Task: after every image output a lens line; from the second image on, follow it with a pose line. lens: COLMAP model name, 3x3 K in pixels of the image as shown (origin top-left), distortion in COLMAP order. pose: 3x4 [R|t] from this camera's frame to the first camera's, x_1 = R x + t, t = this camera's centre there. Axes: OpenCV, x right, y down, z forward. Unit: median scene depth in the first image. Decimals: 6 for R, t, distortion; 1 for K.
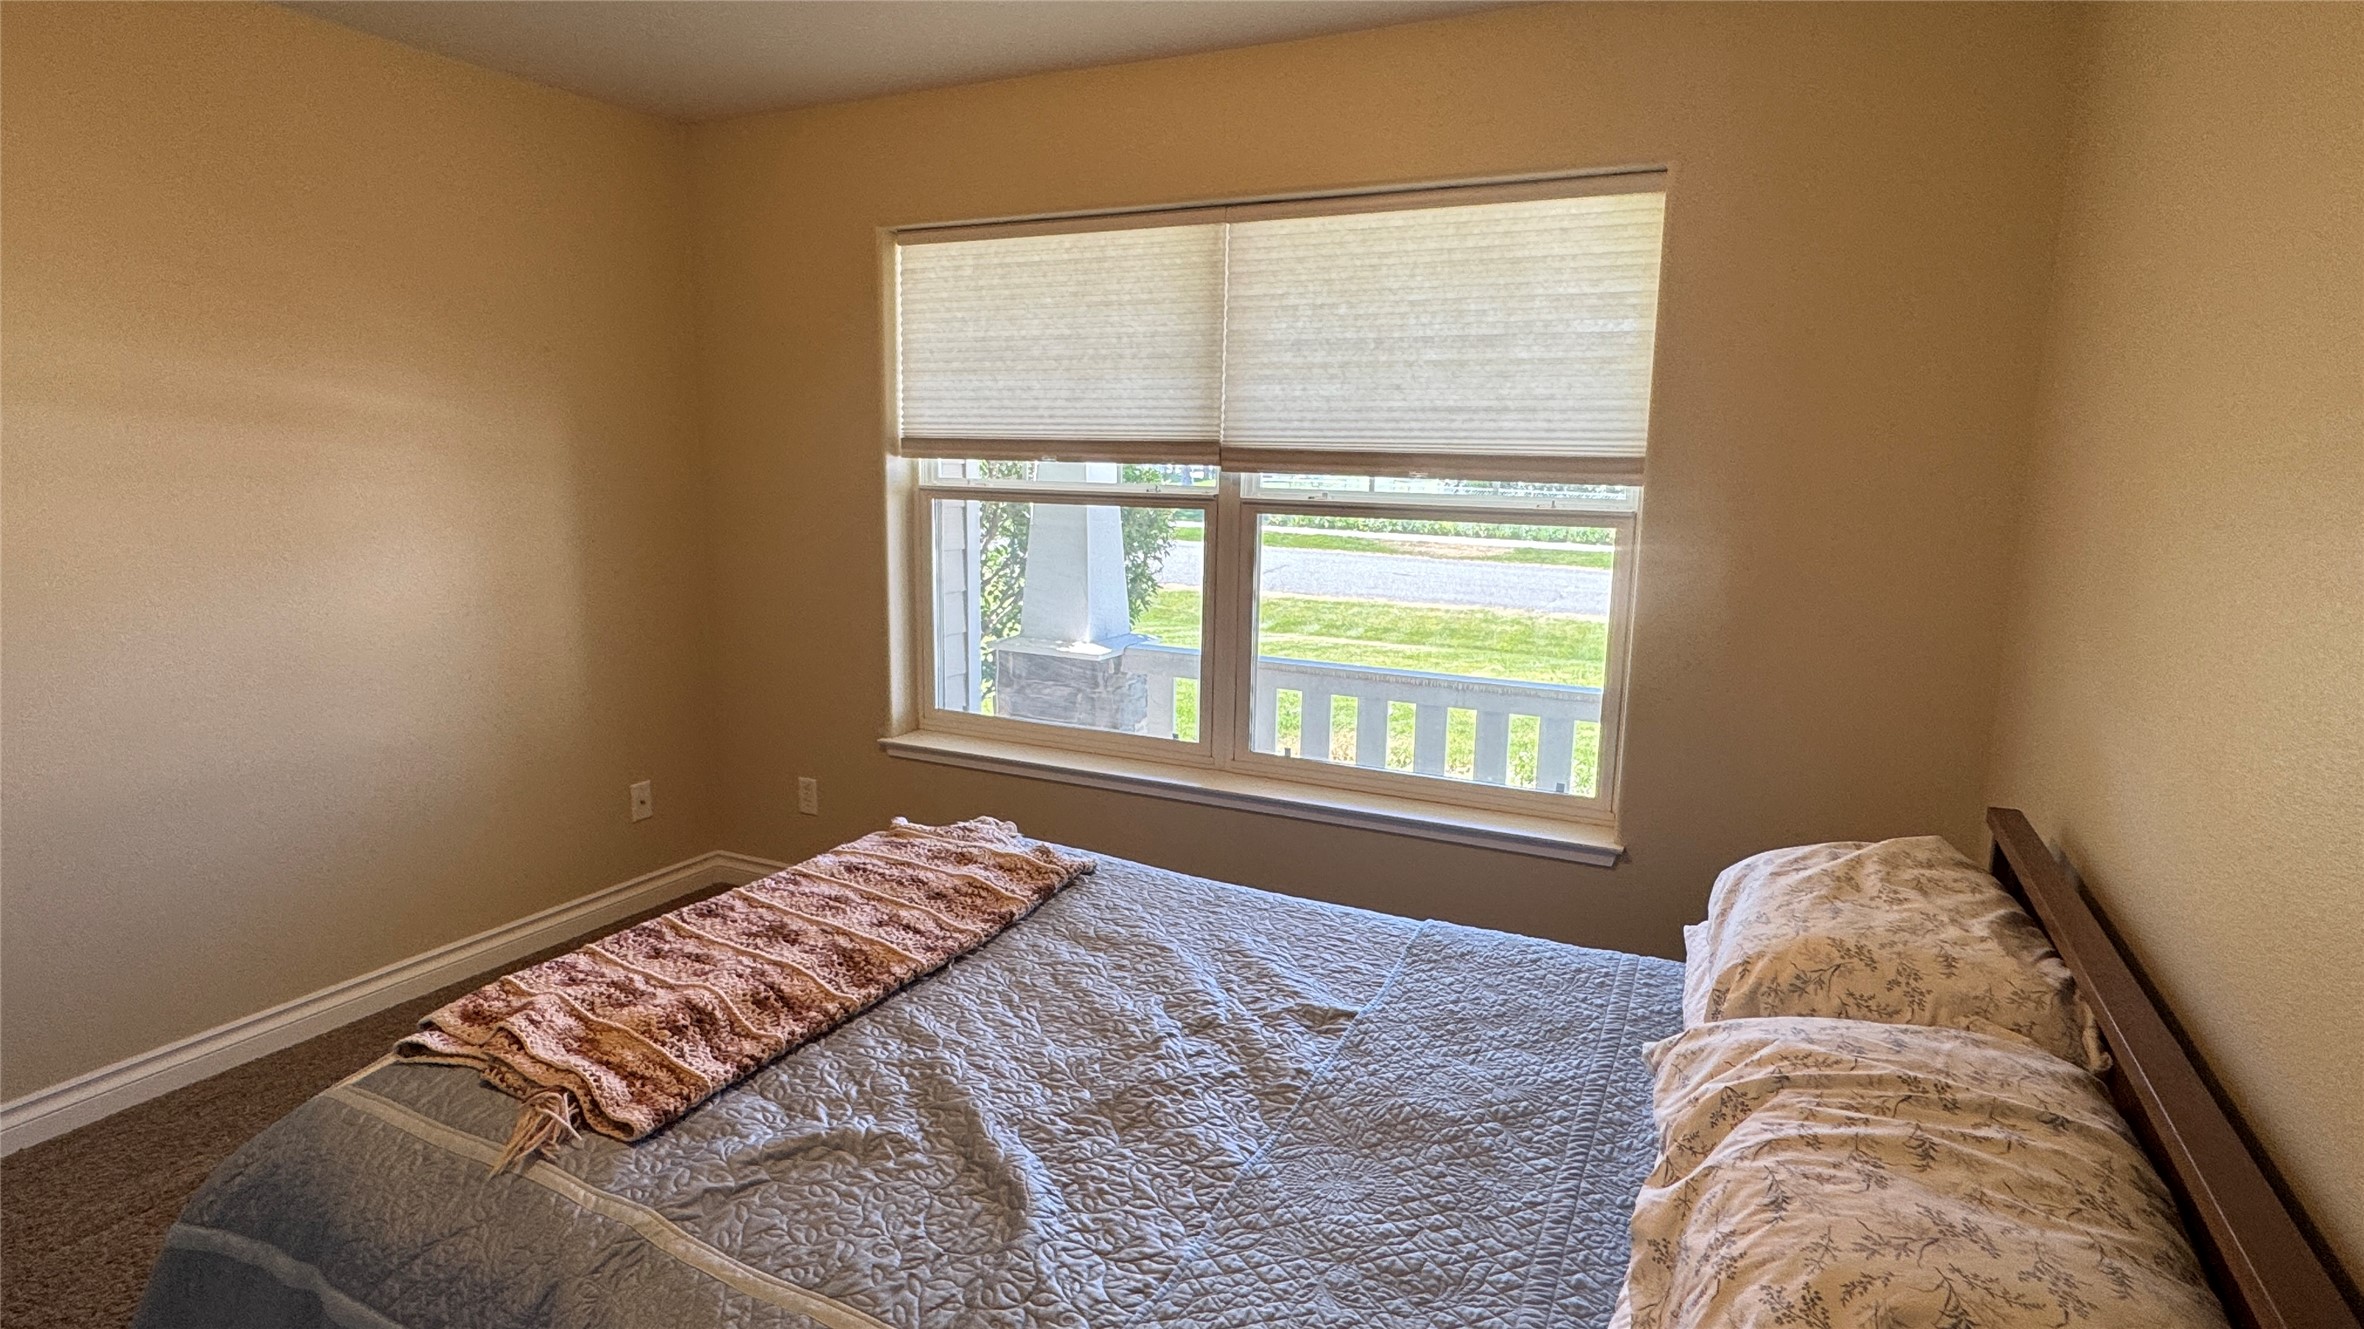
lens RADIAL K [[1242.8, 0, 1185.5], [0, 1242.8, 666.5], [0, 0, 1]] dist [-0.011524, 0.000027]
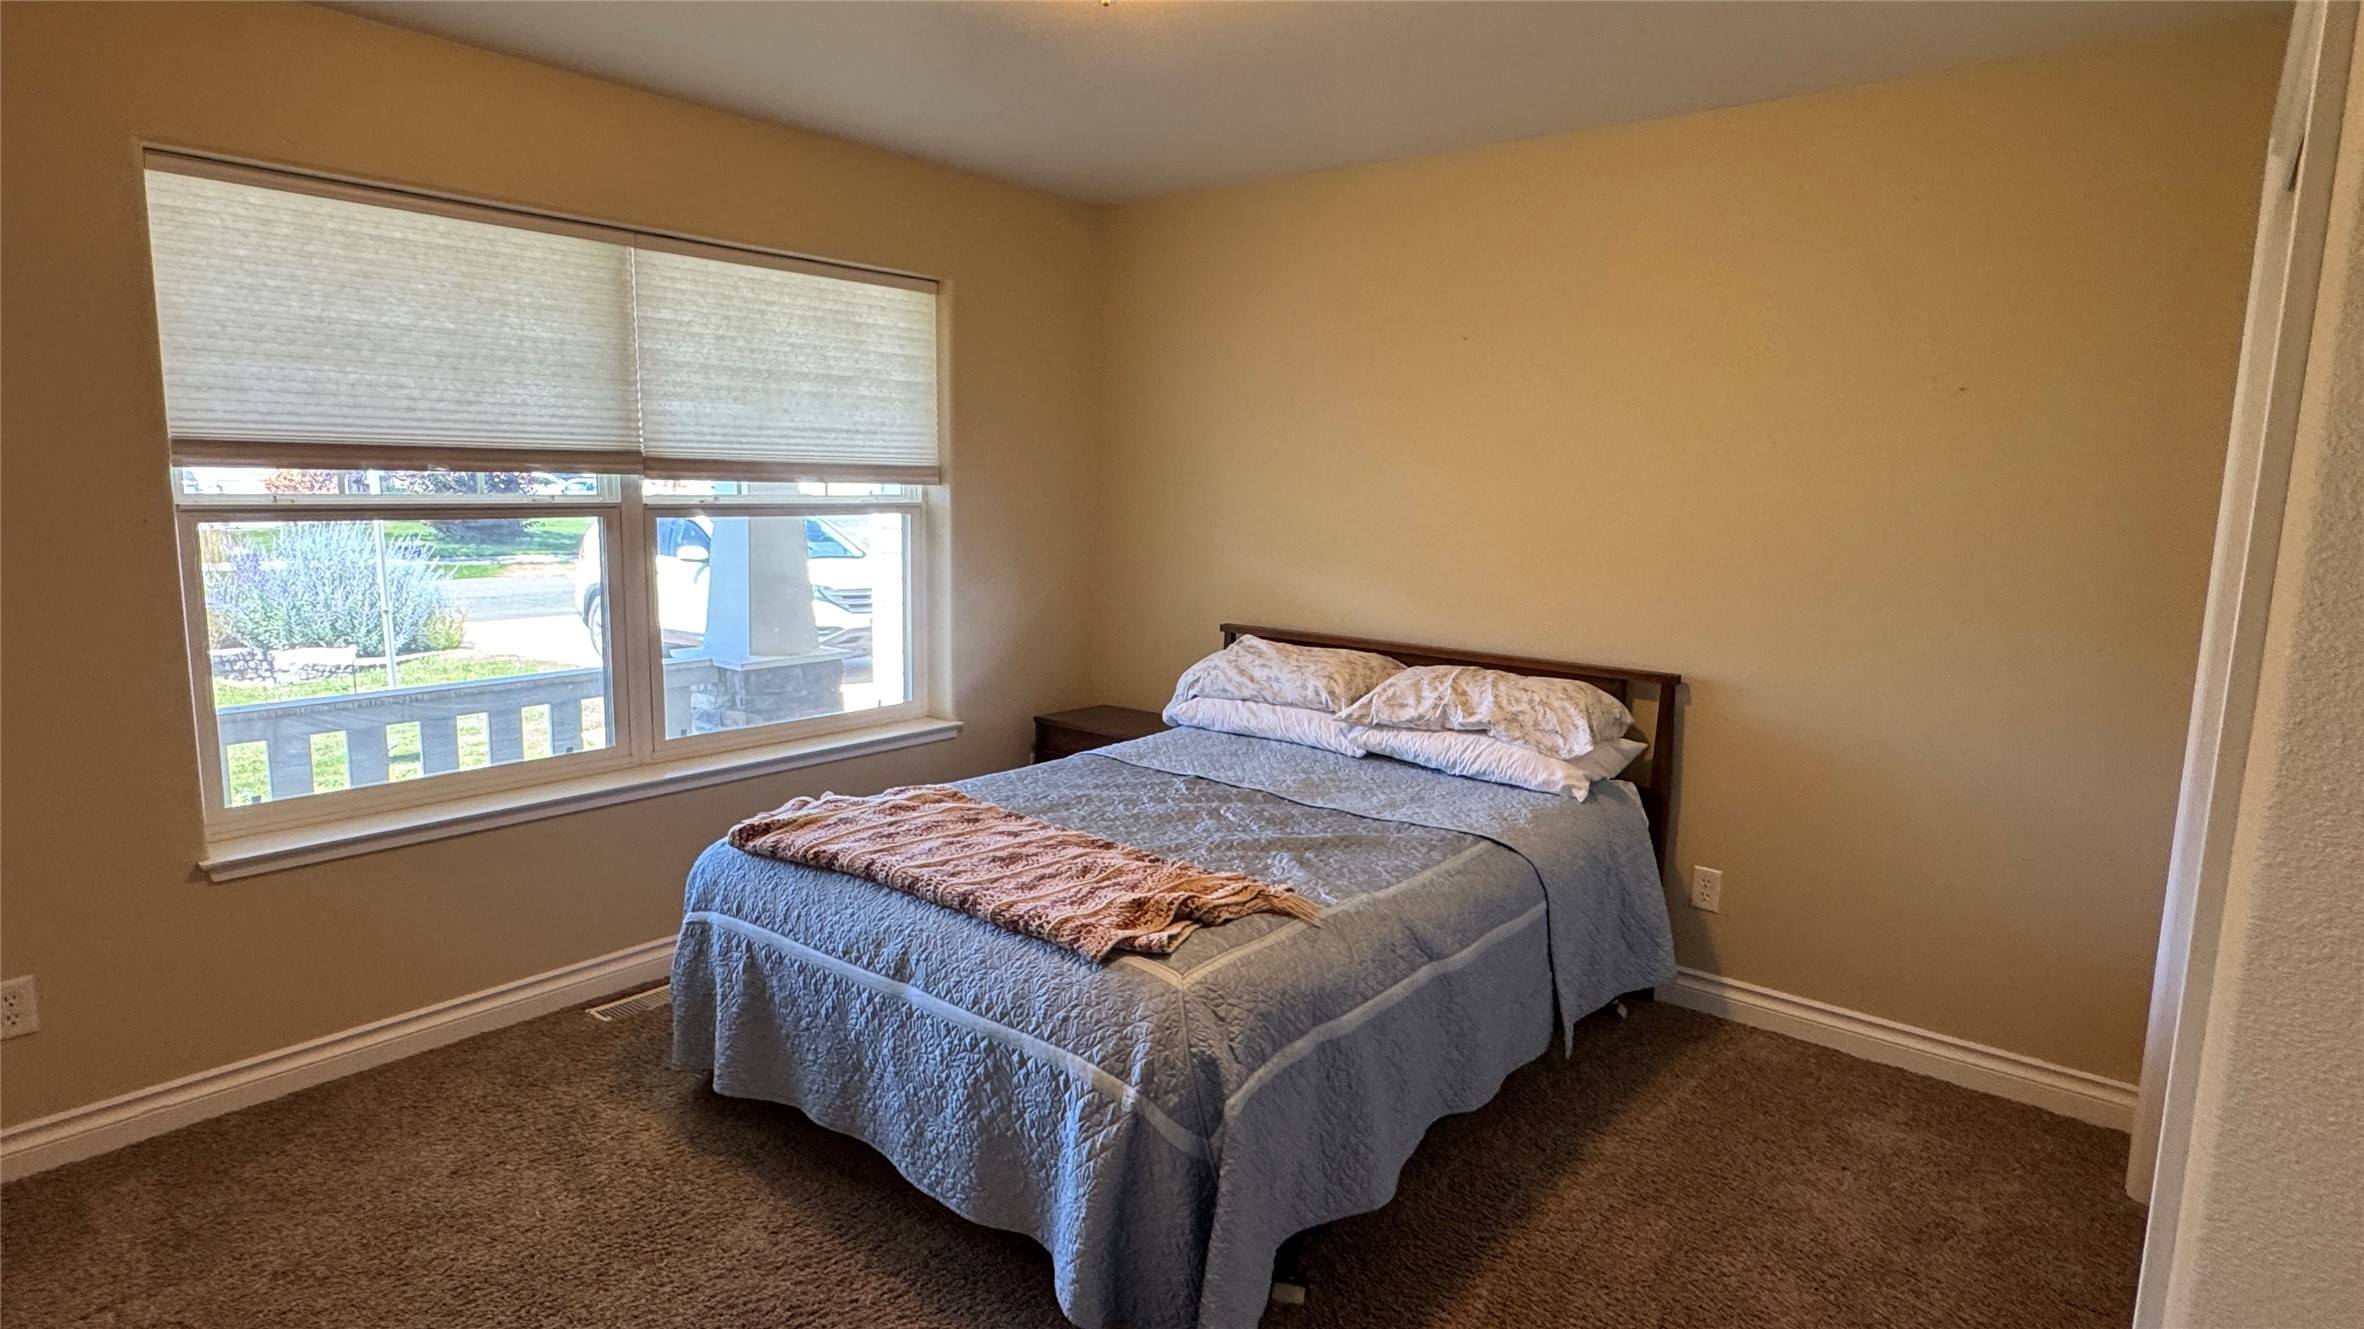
lens RADIAL K [[1242.8, 0, 1176.6], [0, 1242.8, 664.1], [0, 0, 1]] dist [-0.011524, 0.000027]
pose [[0.214170, -0.157821, 0.963963, -0.949170], [0.151570, 0.980278, 0.126816, -0.070071], [-0.964965, 0.118948, 0.233867, 0.341995]]
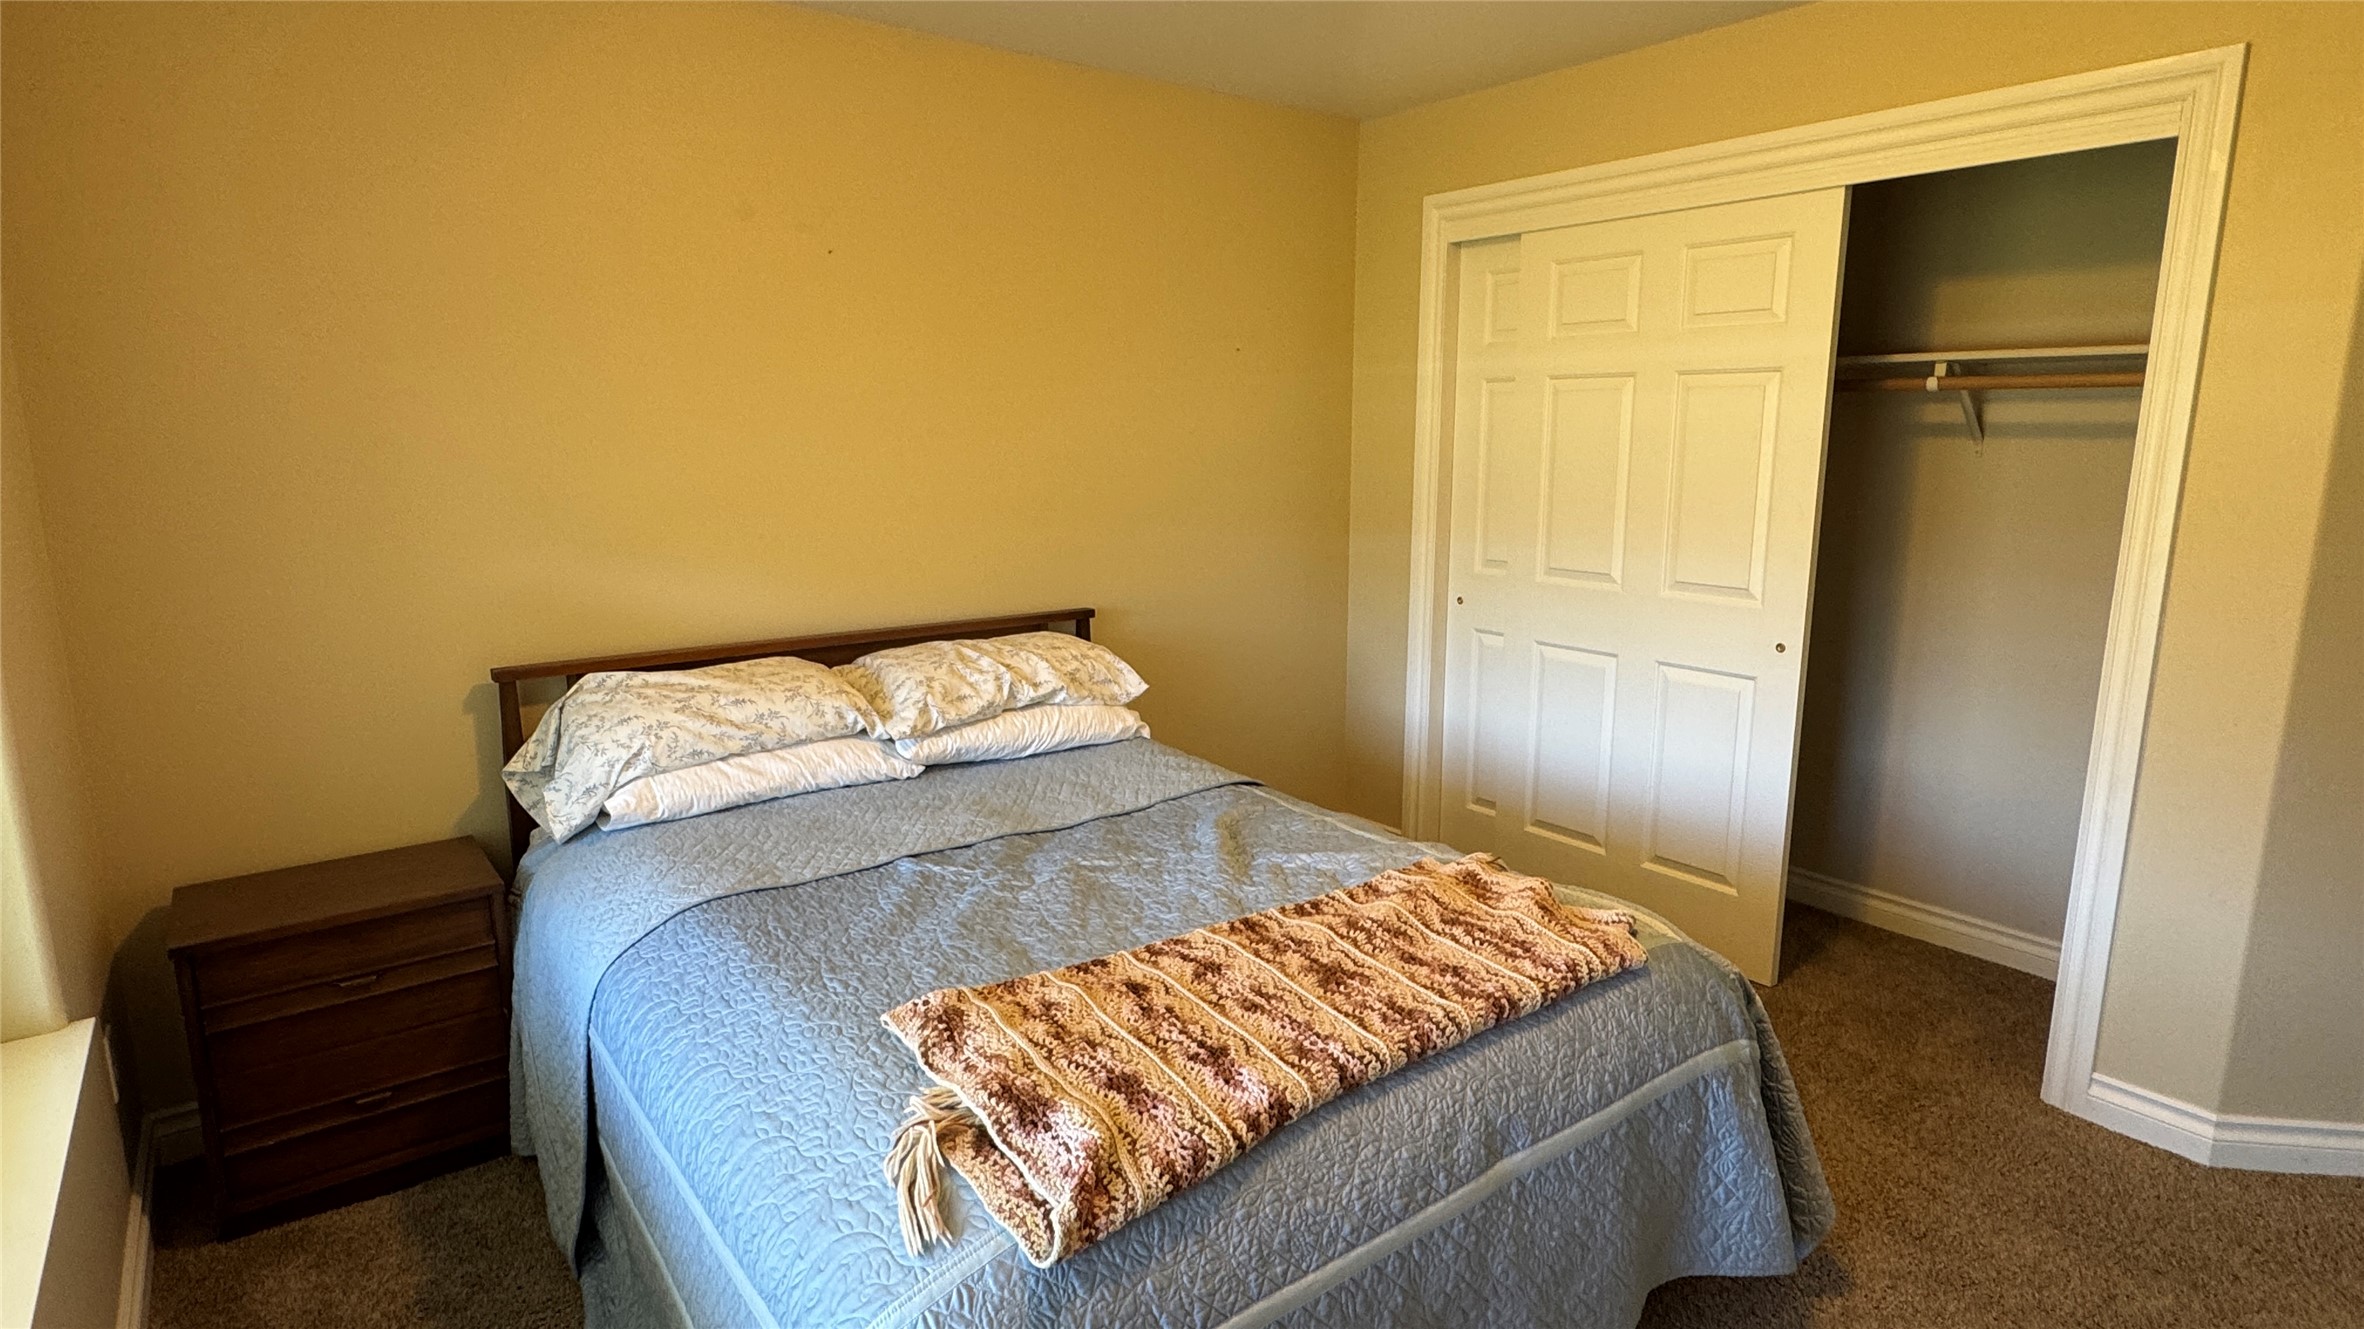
lens RADIAL K [[1242.8, 0, 1170.7], [0, 1242.8, 665.6], [0, 0, 1]] dist [-0.011524, 0.000027]
pose [[-0.895208, -0.096335, 0.435111, -0.384032], [0.065860, 0.937036, 0.342966, -0.195630], [-0.440755, 0.335682, -0.832498, 1.114042]]
